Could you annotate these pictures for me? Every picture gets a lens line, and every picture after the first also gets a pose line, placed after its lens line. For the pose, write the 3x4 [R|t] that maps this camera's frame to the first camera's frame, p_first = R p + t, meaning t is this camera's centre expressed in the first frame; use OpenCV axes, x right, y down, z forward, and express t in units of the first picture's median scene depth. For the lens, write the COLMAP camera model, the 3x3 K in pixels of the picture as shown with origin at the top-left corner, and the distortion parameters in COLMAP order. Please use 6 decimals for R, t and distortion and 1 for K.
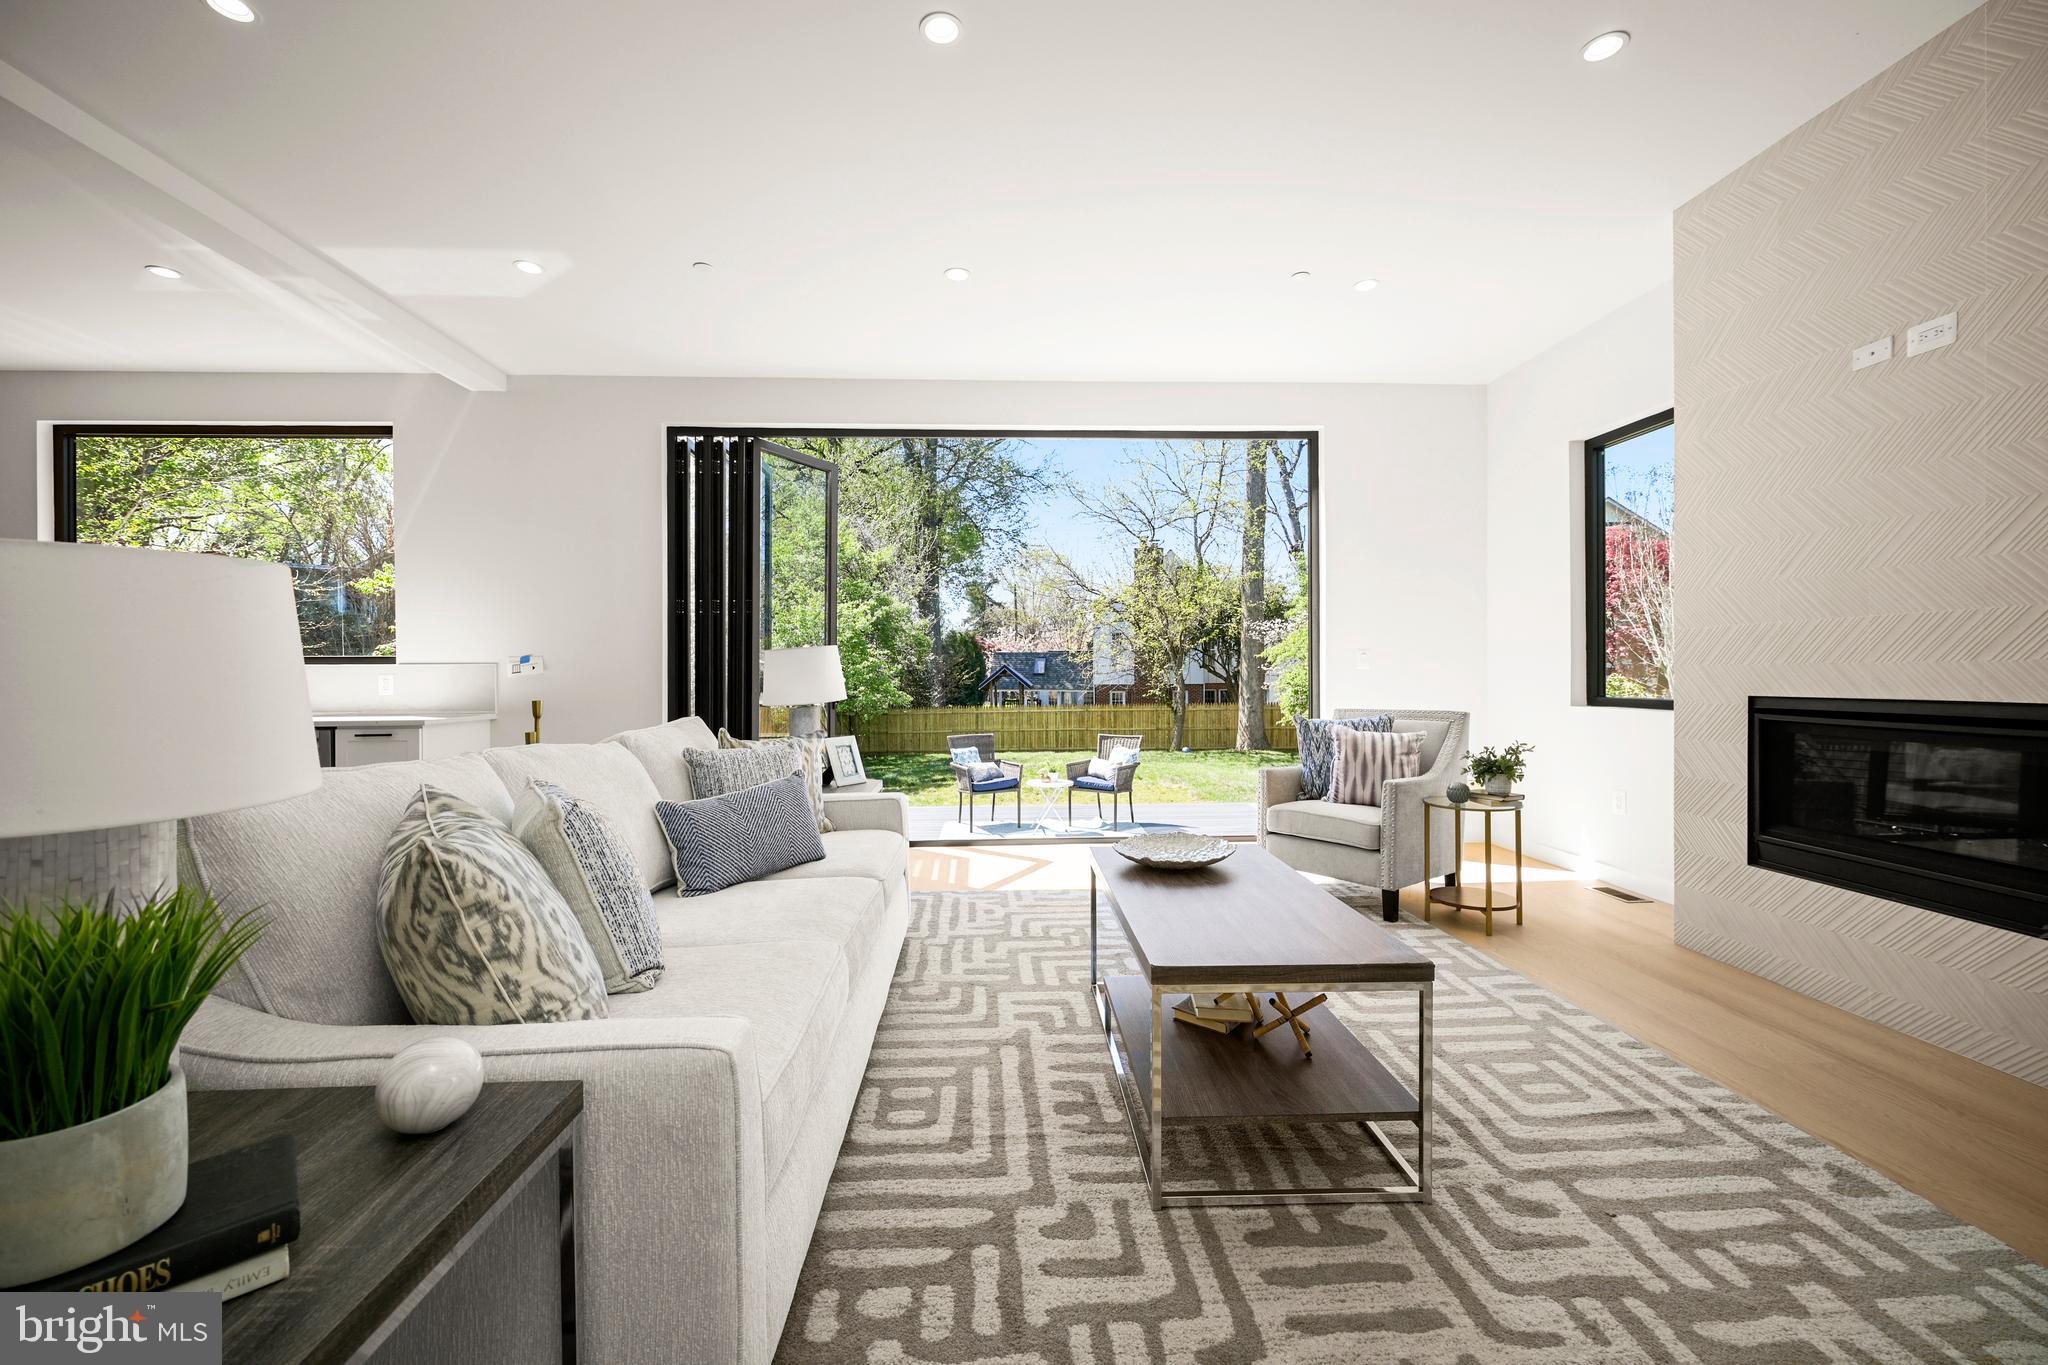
lens RADIAL K [[803.6, 0, 1021.1], [0, 803.6, 673.0], [0, 0, 1]] dist [0.000228, 0.000121]
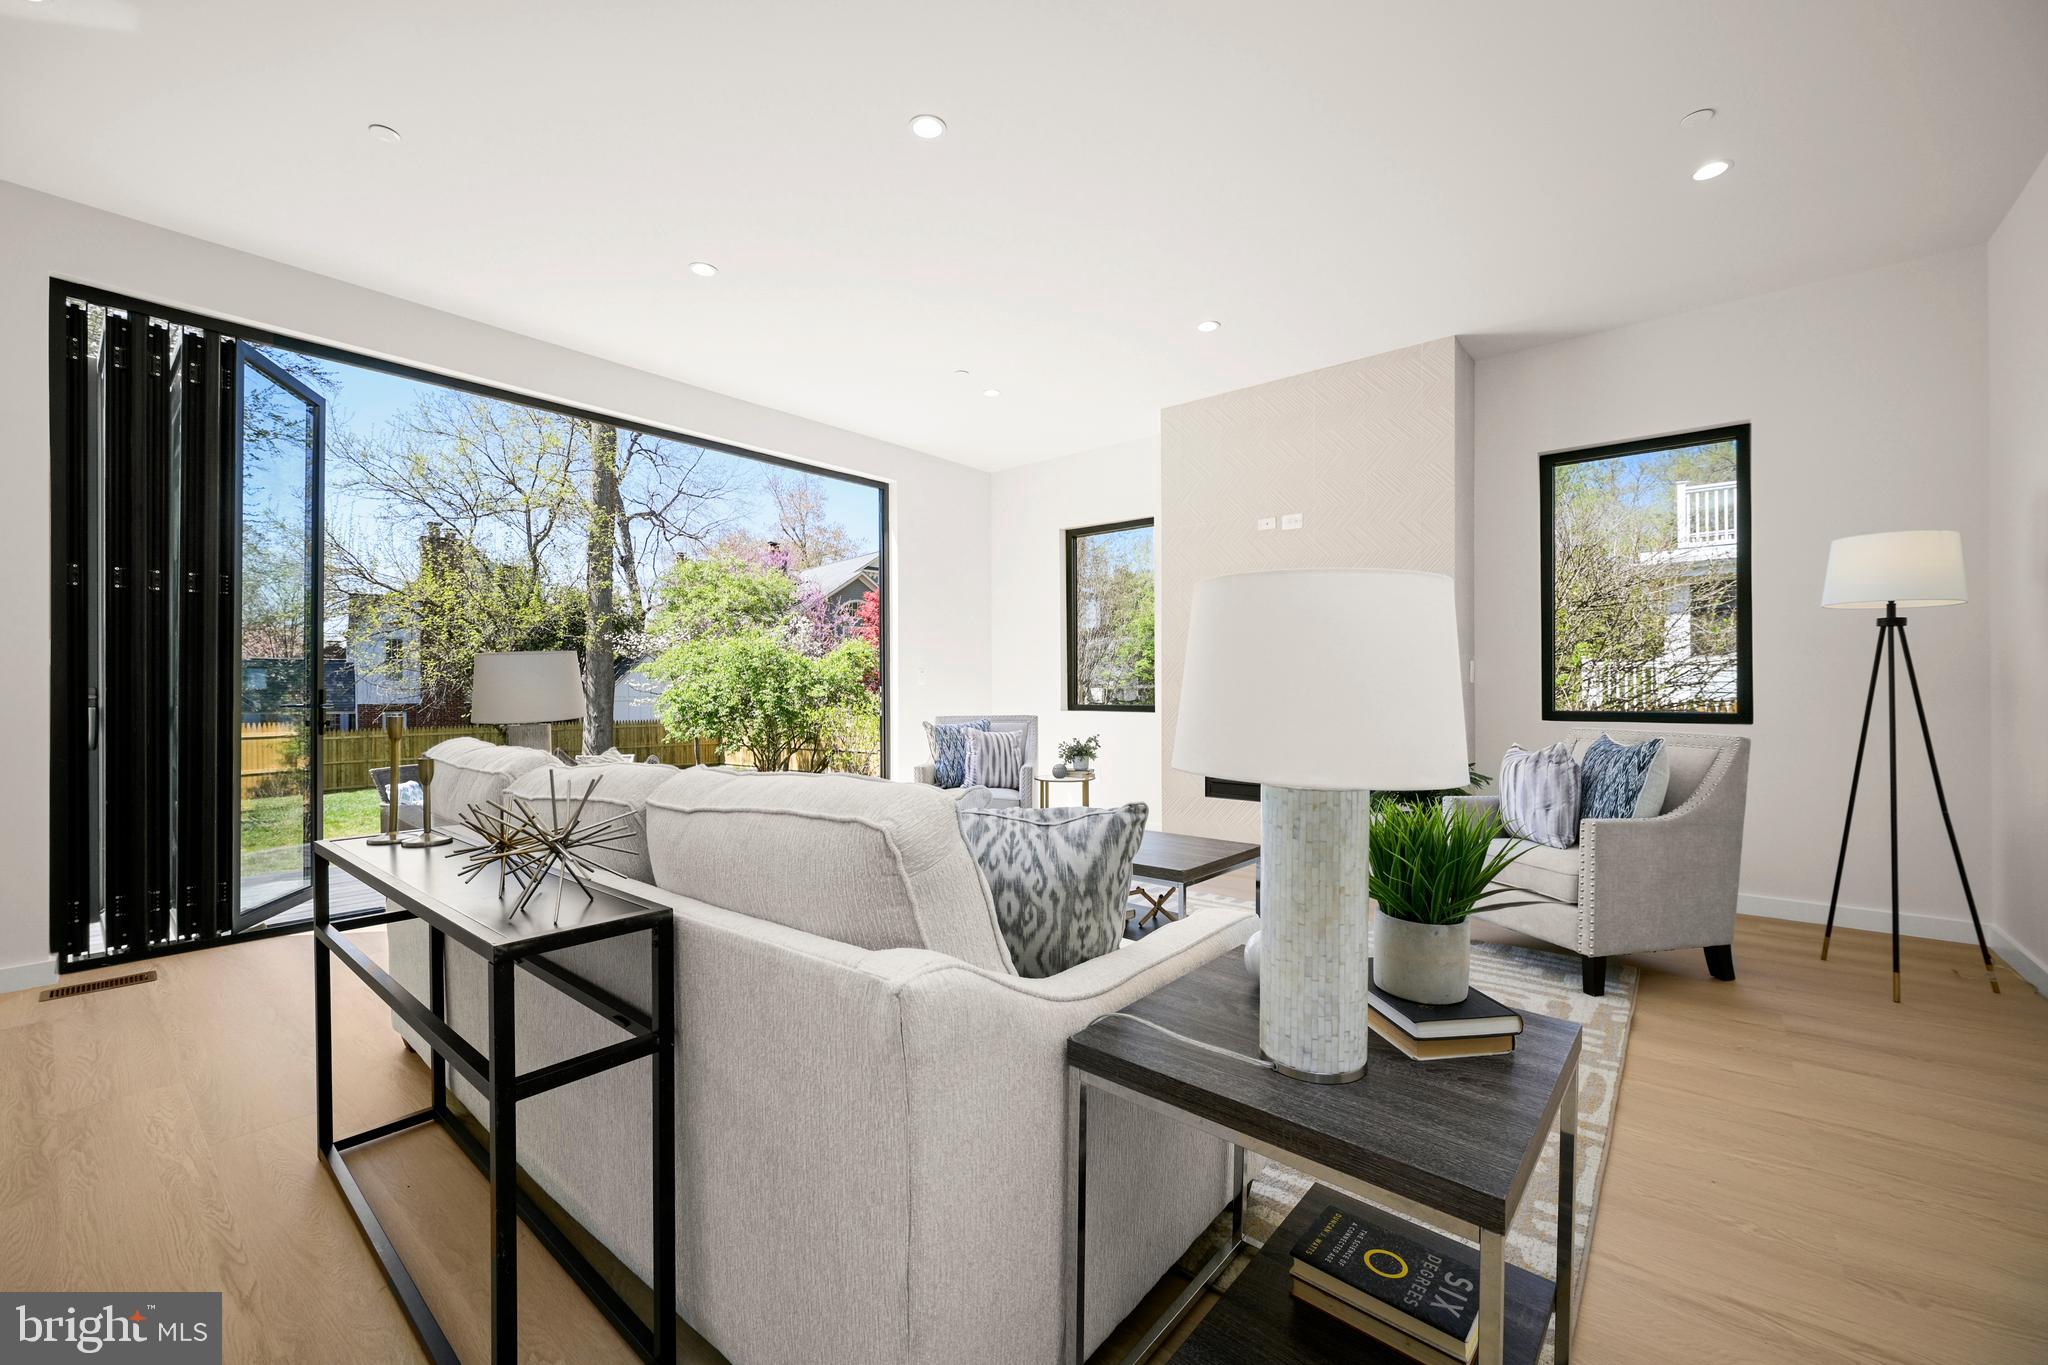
lens RADIAL K [[807.9, 0, 1024.0], [0, 807.9, 682.5], [0, 0, 1]] dist [-0.001224, -0.000104]
pose [[0.668527, 0.003347, 0.743680, -0.396879], [0.003016, 0.999969, -0.007212, 0.000417], [-0.743682, 0.007065, 0.668496, 0.065101]]
